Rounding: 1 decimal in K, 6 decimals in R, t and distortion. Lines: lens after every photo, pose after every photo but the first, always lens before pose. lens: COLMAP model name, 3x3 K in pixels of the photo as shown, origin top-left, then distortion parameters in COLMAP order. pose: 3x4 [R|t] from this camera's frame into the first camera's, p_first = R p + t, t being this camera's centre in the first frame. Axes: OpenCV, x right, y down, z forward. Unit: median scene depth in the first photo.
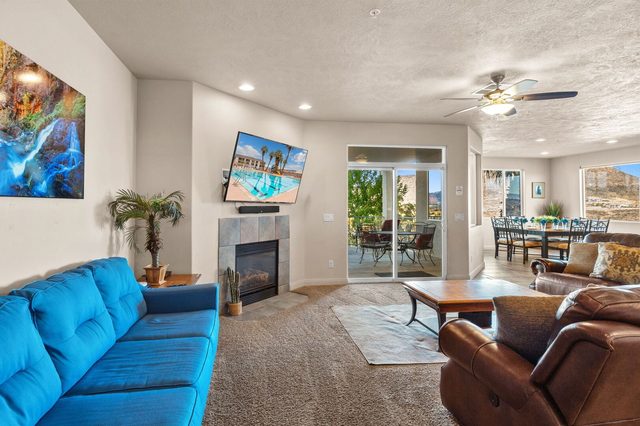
lens RADIAL K [[321.4, 0, 299.3], [0, 321.4, 204.0], [0, 0, 1]] dist [0.005324, 0.002605]
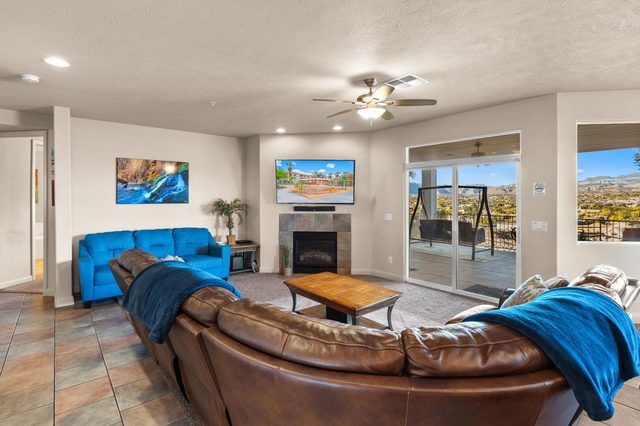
lens RADIAL K [[321.4, 0, 322.5], [0, 321.4, 210.2], [0, 0, 1]] dist [0.005324, 0.002605]
pose [[0.529044, 0.026995, -0.848165, 1.154489], [0.003437, 0.999418, 0.033953, -0.024788], [0.848587, -0.020878, 0.528644, 0.310036]]
